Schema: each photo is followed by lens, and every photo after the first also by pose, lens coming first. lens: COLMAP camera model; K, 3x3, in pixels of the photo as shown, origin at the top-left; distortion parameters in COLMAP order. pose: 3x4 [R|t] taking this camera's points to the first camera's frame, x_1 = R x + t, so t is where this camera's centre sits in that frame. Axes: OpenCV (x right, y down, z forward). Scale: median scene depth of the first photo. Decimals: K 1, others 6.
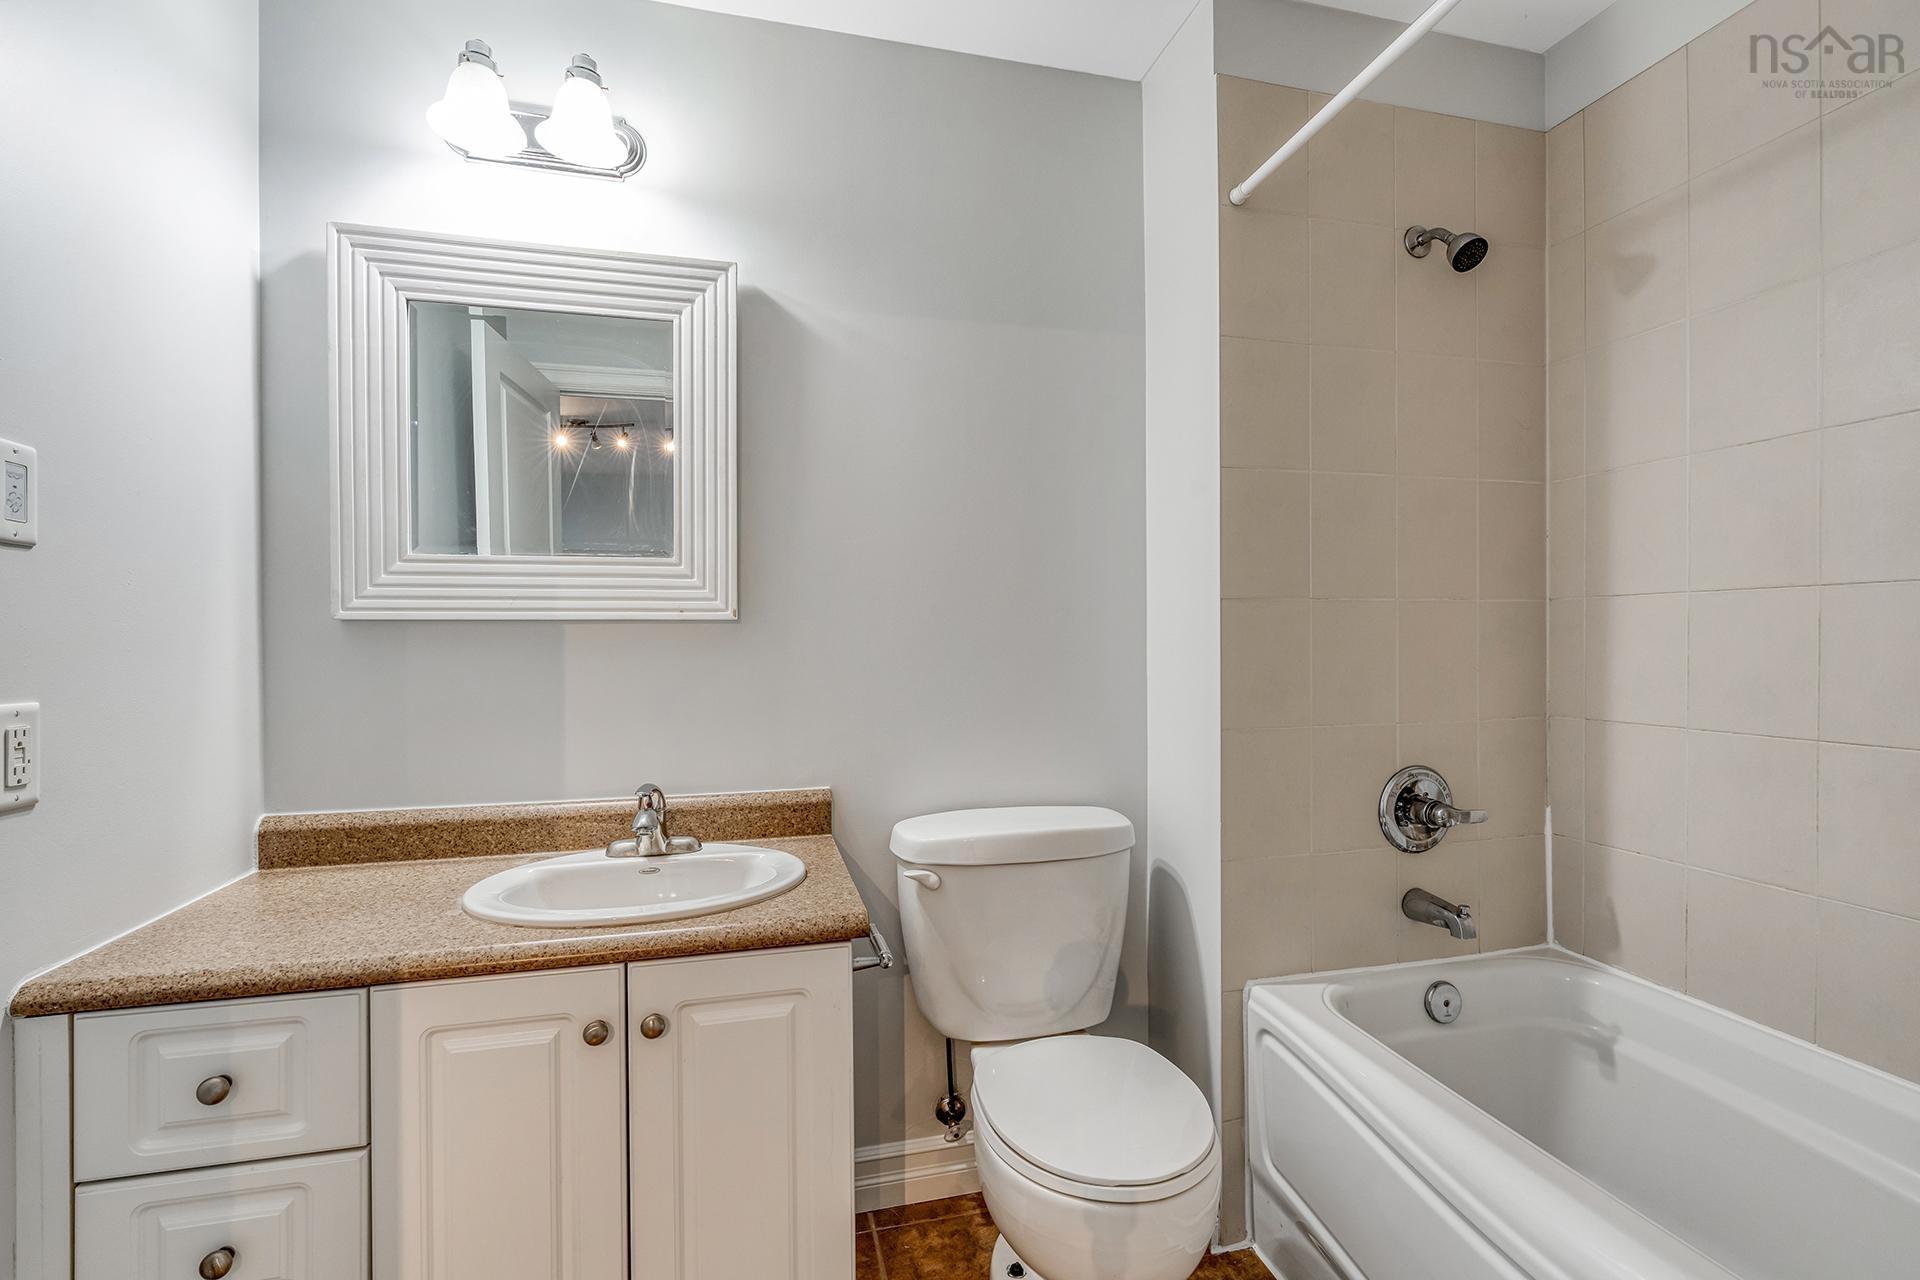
lens RADIAL K [[881.9, 0, 881.0], [0, 881.9, 631.0], [0, 0, 1]] dist [-0.011277, 0.004593]
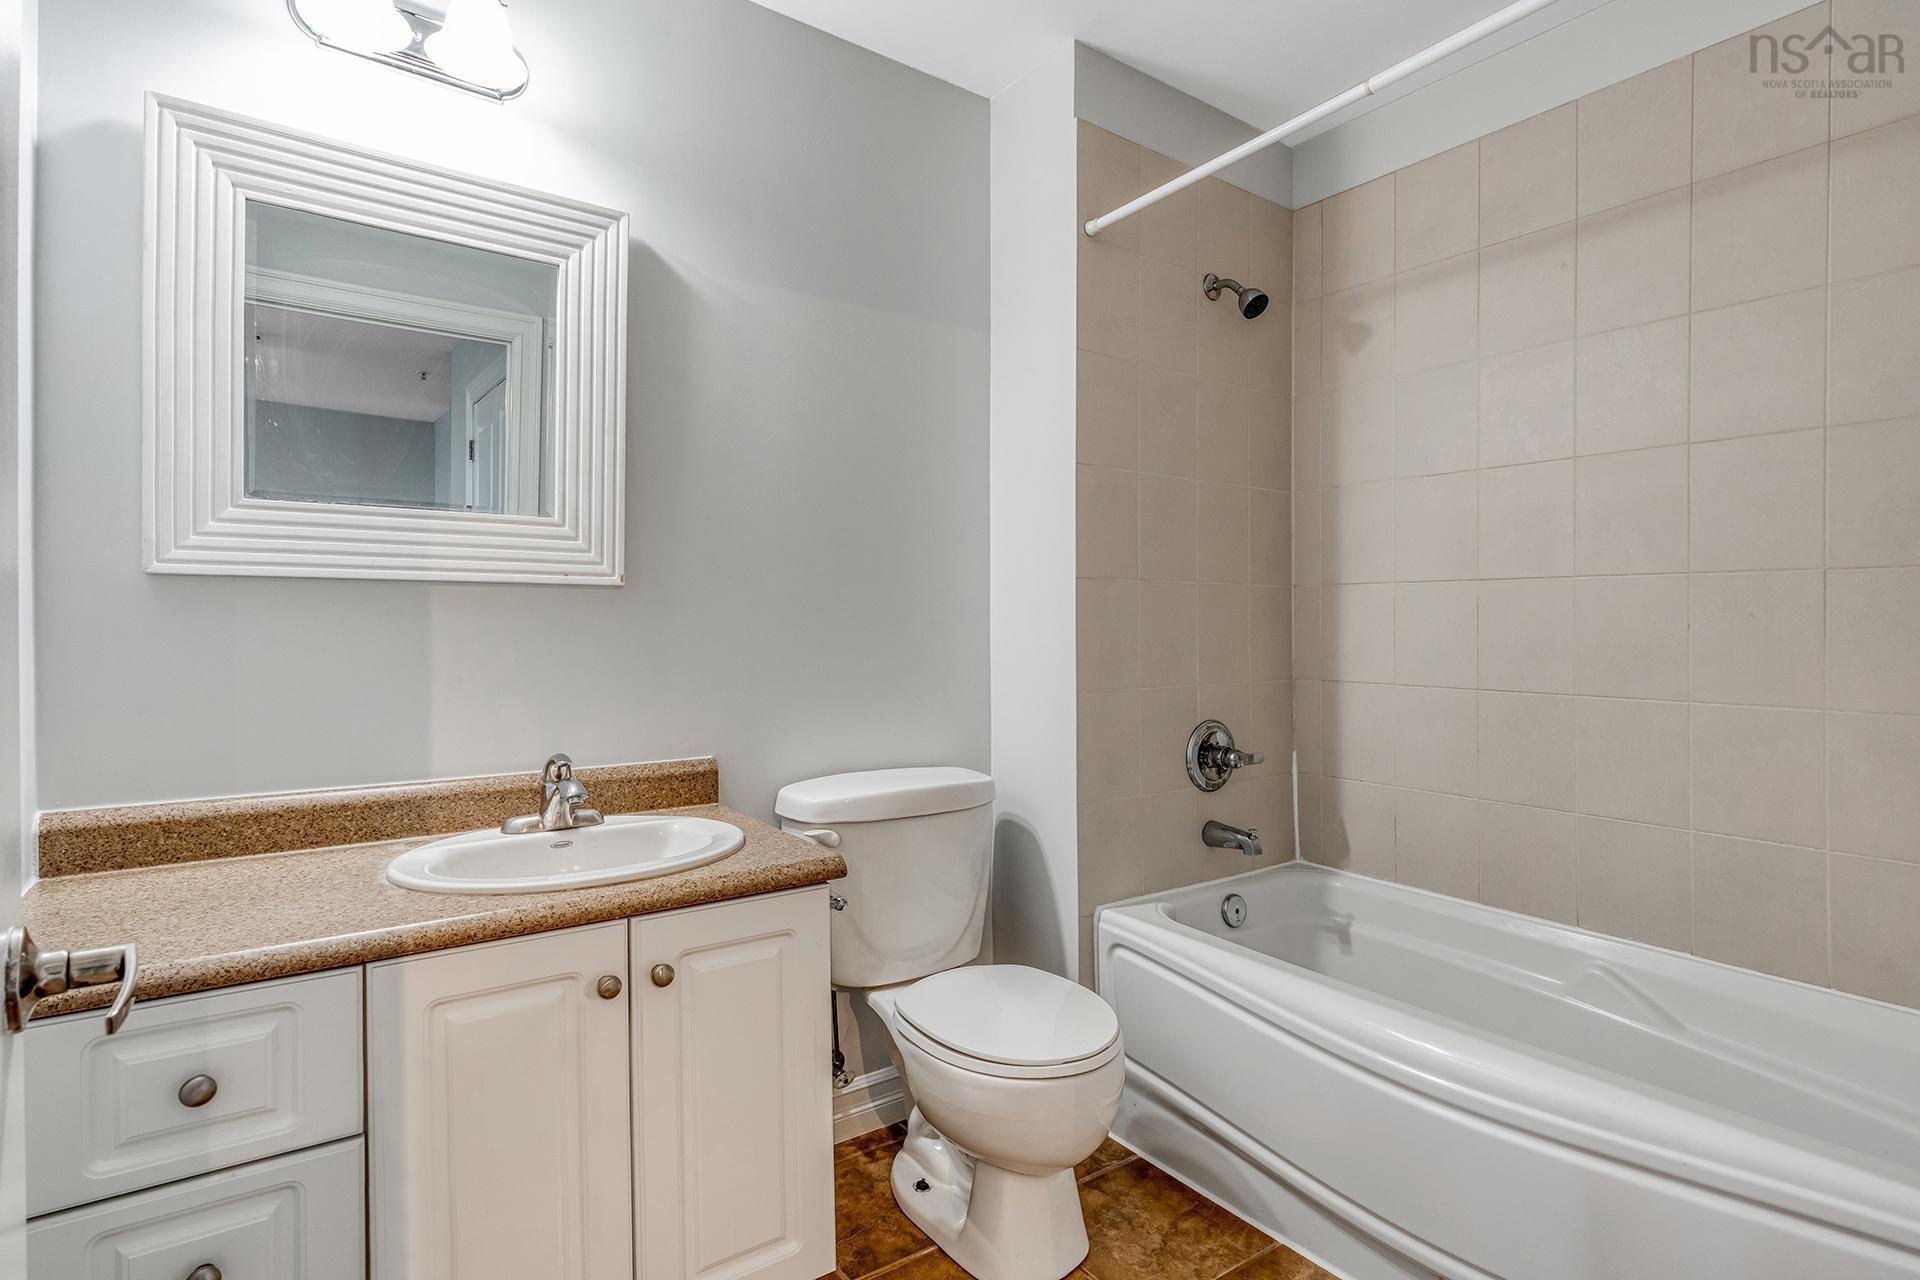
lens RADIAL K [[924.9, 0, 952.1], [0, 924.9, 612.2], [0, 0, 1]] dist [0.000812, -0.000719]
pose [[0.936976, 0.016063, 0.349025, -0.207816], [-0.017265, 0.999851, 0.000334, 0.011409], [-0.348968, -0.006338, 0.937113, -0.083381]]
